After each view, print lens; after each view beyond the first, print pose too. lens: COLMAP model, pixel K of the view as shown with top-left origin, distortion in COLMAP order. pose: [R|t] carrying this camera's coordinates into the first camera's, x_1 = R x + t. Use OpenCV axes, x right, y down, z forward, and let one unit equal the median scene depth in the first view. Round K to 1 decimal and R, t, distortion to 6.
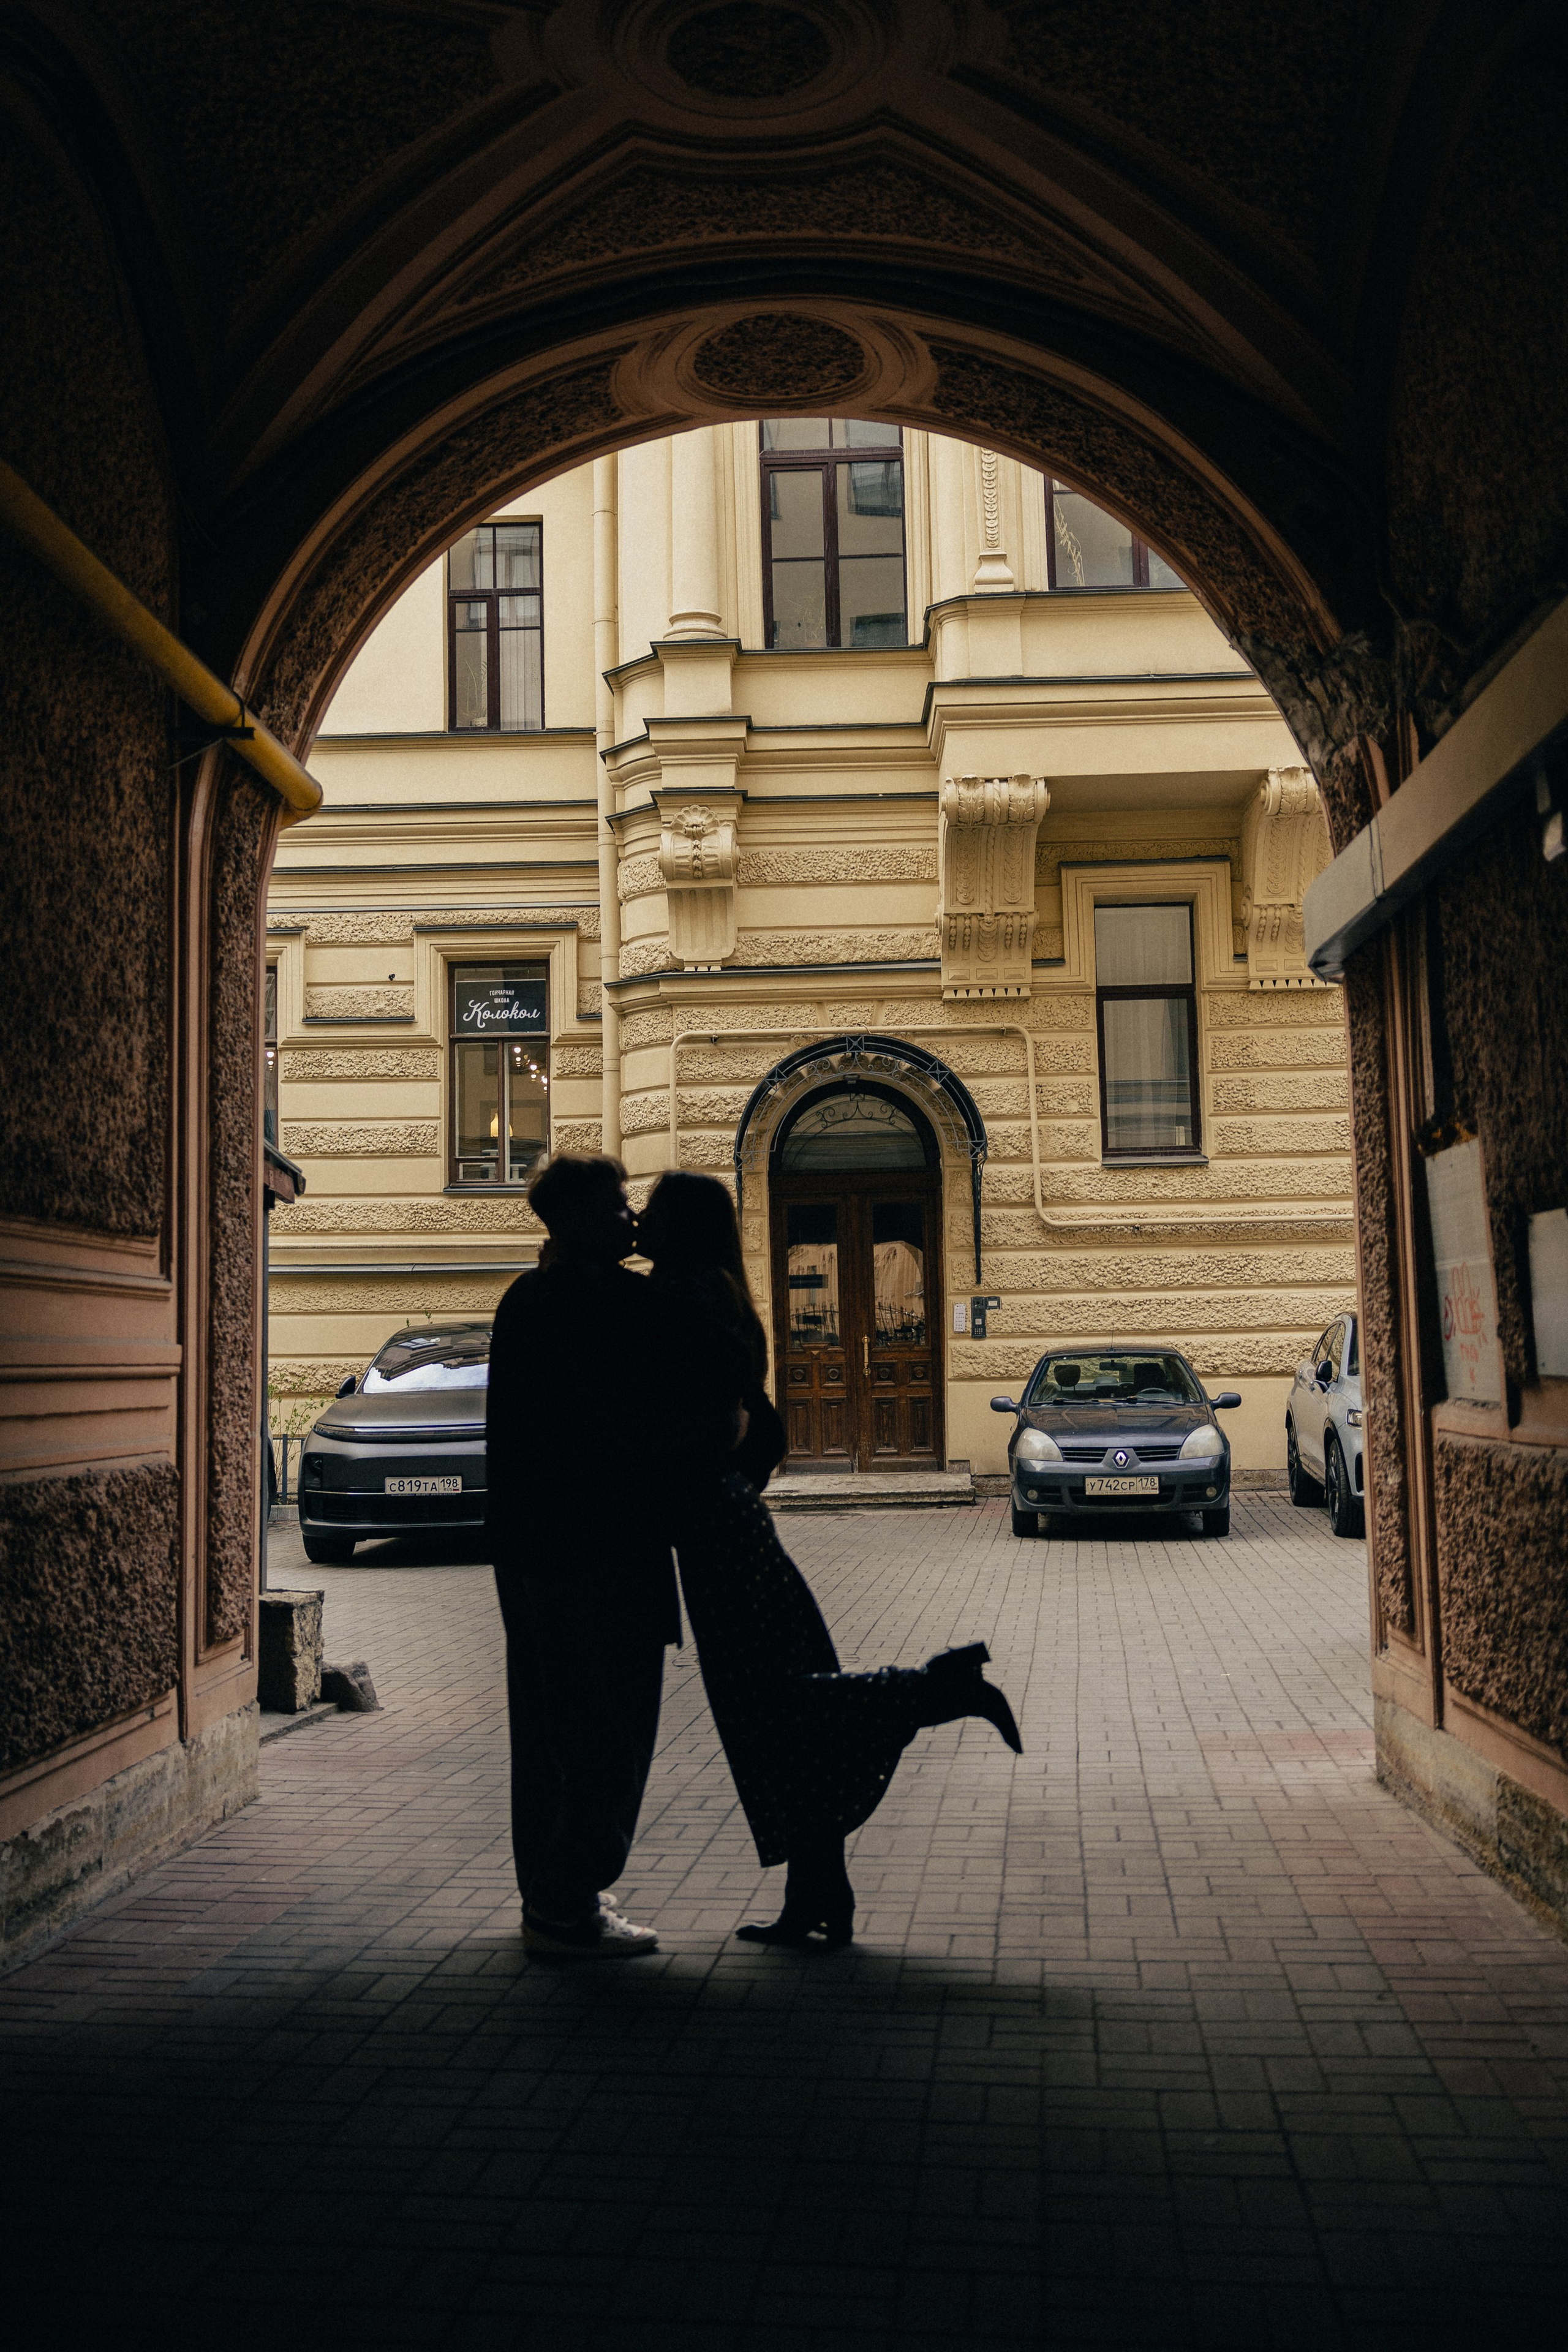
lens RADIAL K [[2213.6, 0, 781.1], [0, 2213.6, 1163.7], [0, 0, 1]] dist [-0.016367, 0.000478]
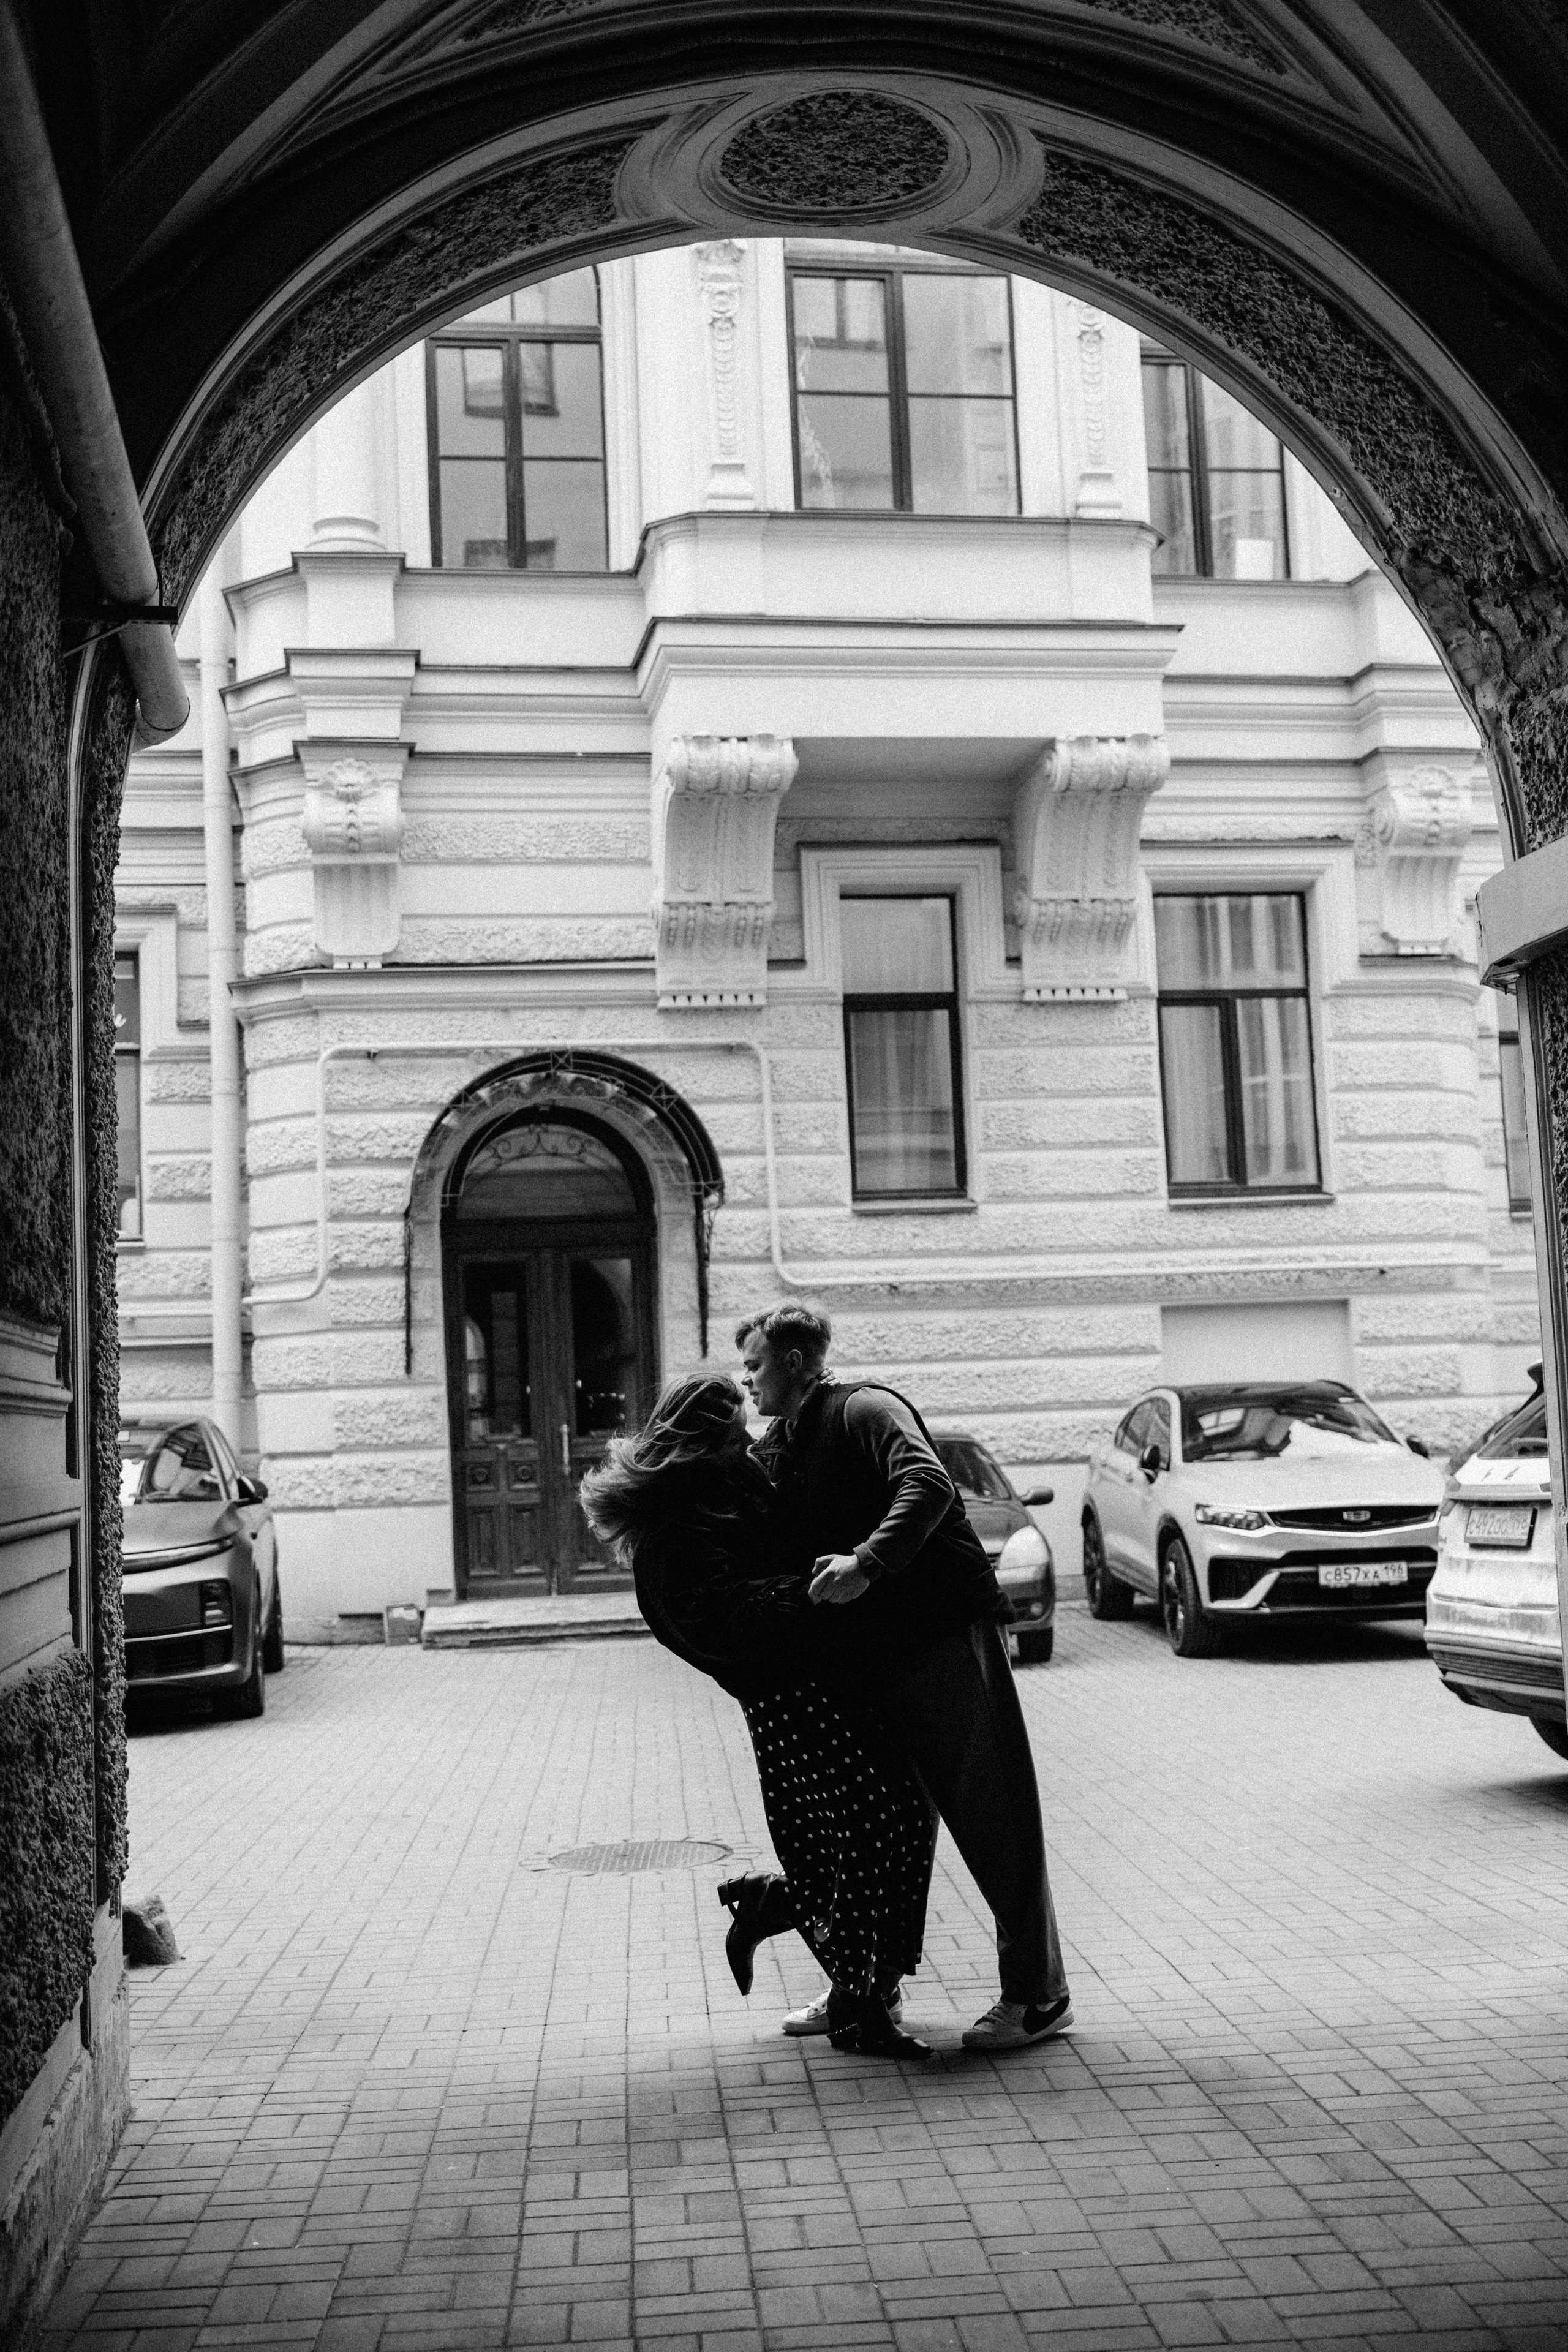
lens RADIAL K [[2631.6, 0, 784.0], [0, 2631.6, 1176.0], [0, 0, 1]] dist [-0.002654, -0.038679]
pose [[0.980016, -0.000905, 0.198918, -0.074403], [0.003263, 0.999928, -0.011525, -0.001292], [-0.198893, 0.011943, 0.979948, 0.046319]]
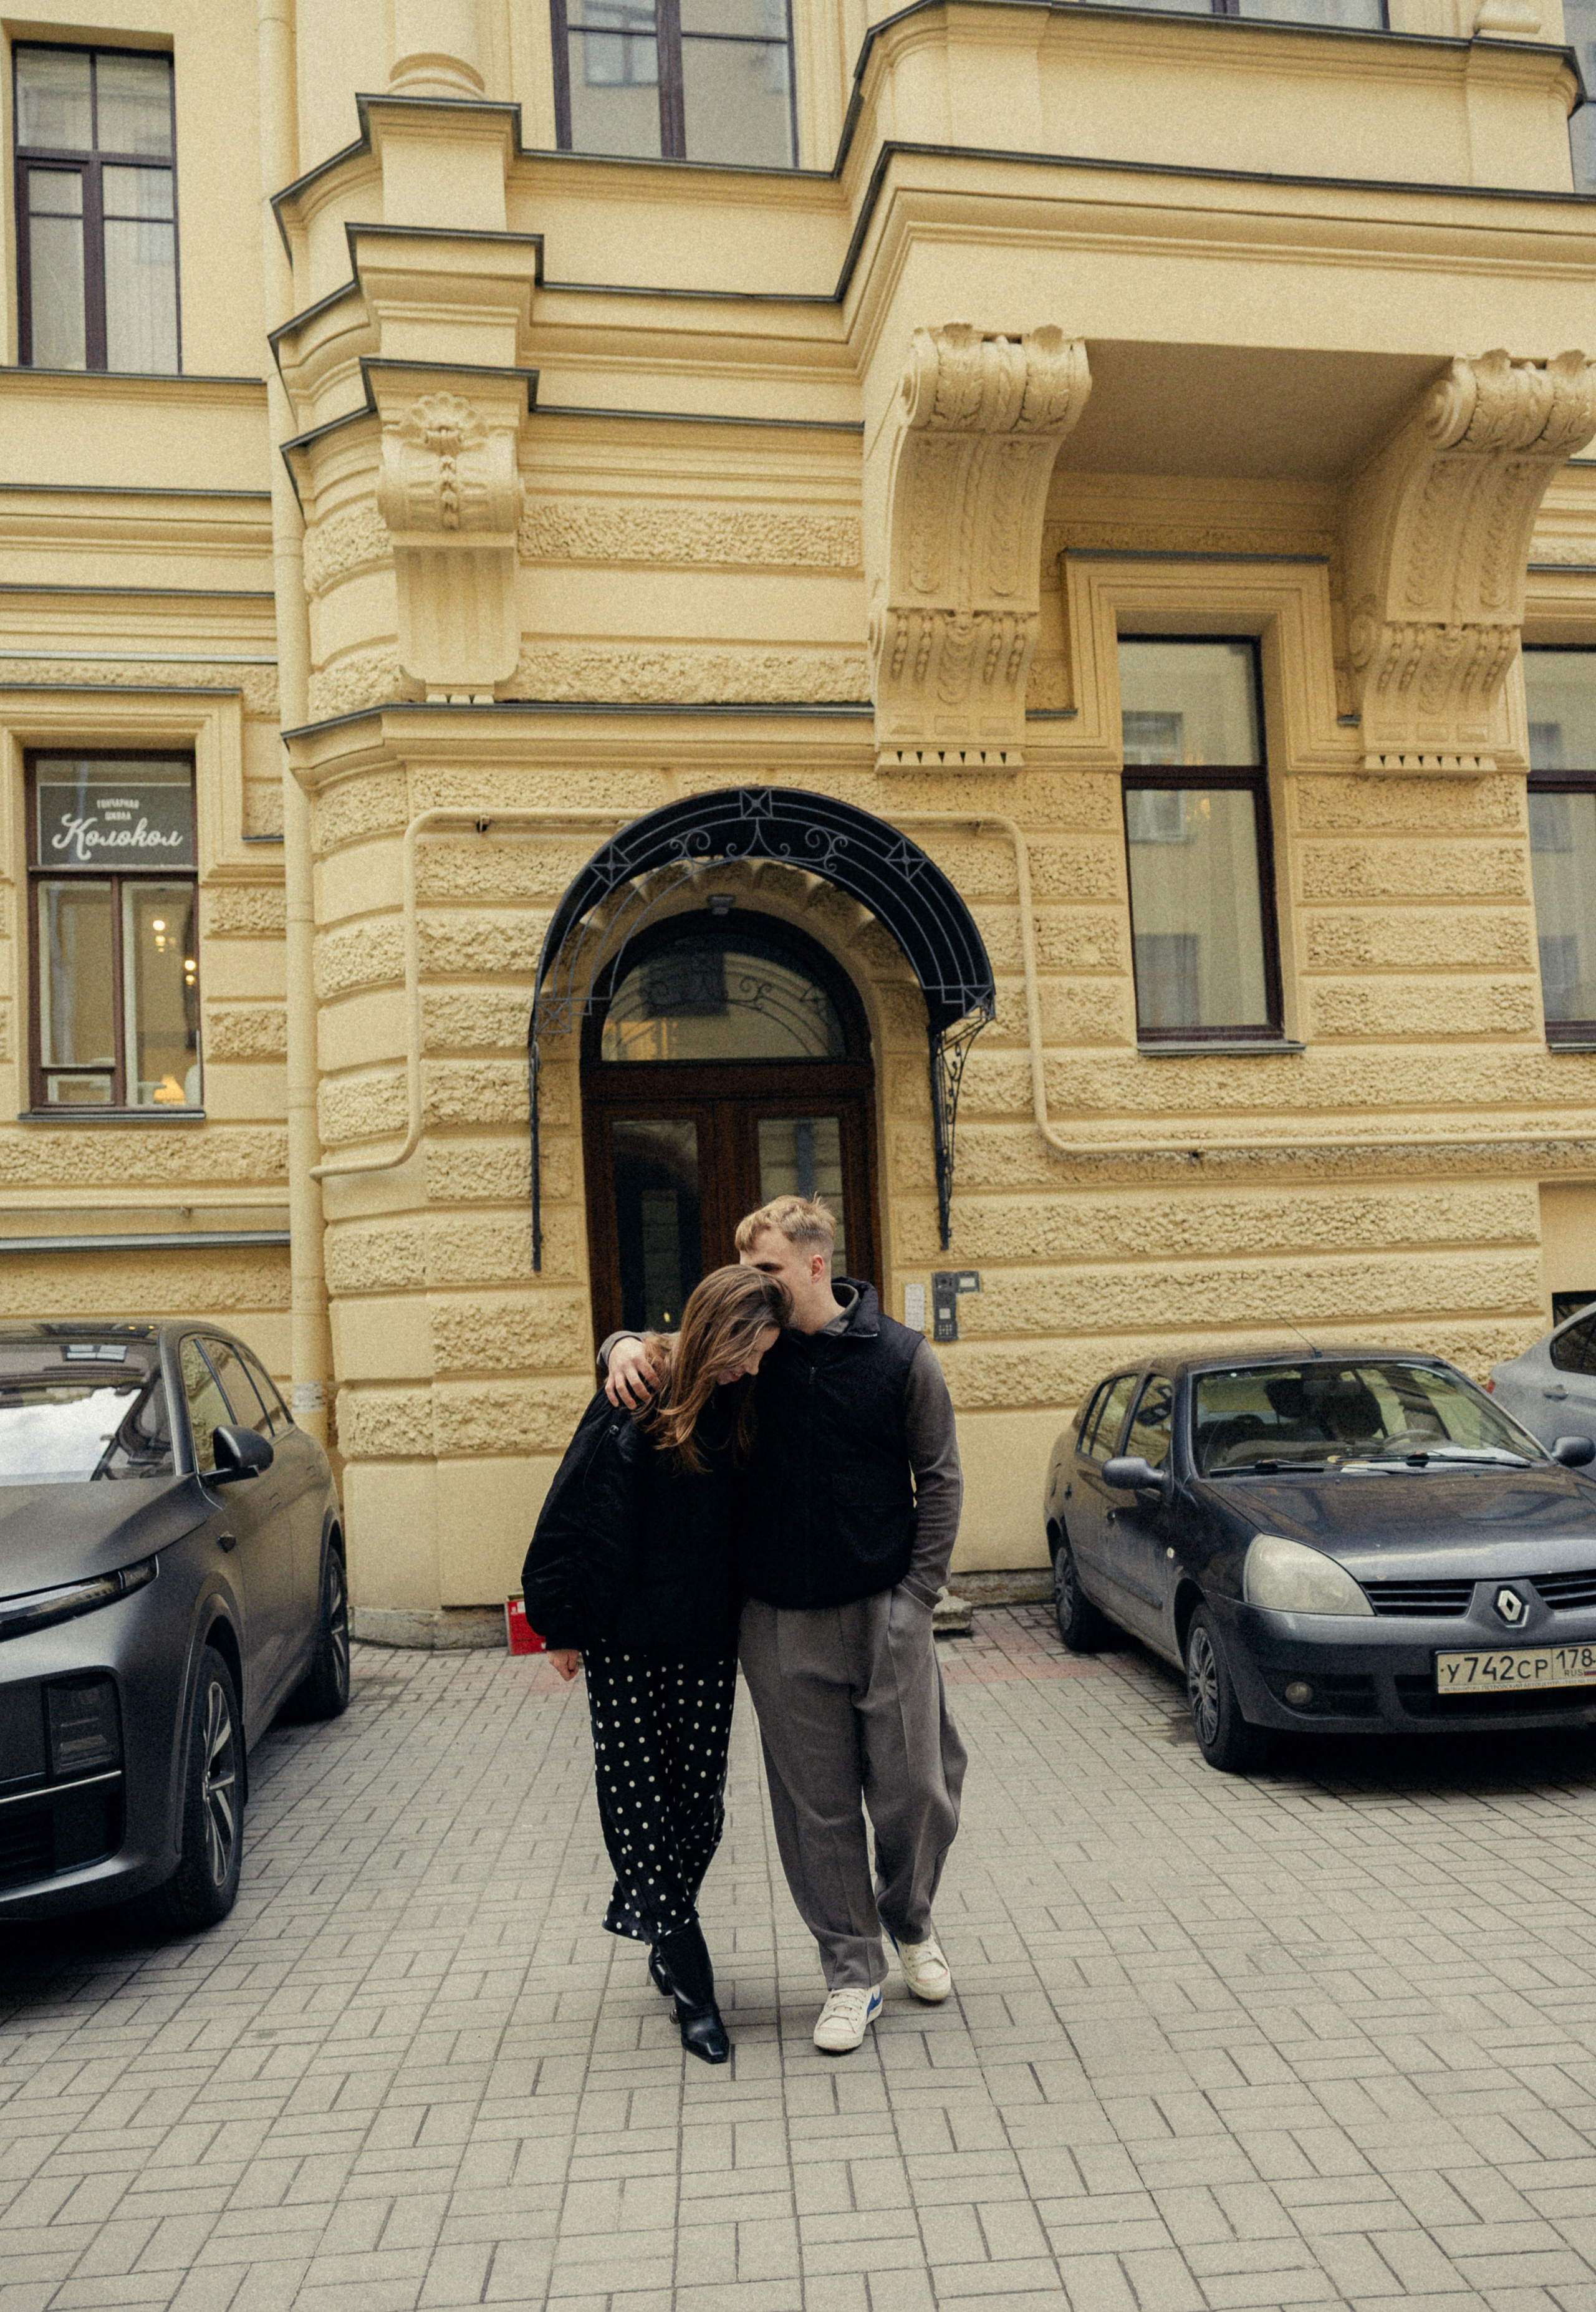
lens RADIAL K [[1692.4, 0, 795.5], [0, 1692.4, 1270.7], [0, 0, 1]] dist [-0.010419, 0.019121]
pose [[0.981611, -0.013456, 0.190419, -0.036032], [0.006956, 0.999371, 0.034761, 0.043661], [-0.190767, -0.032797, 0.981087, 0.561763]]
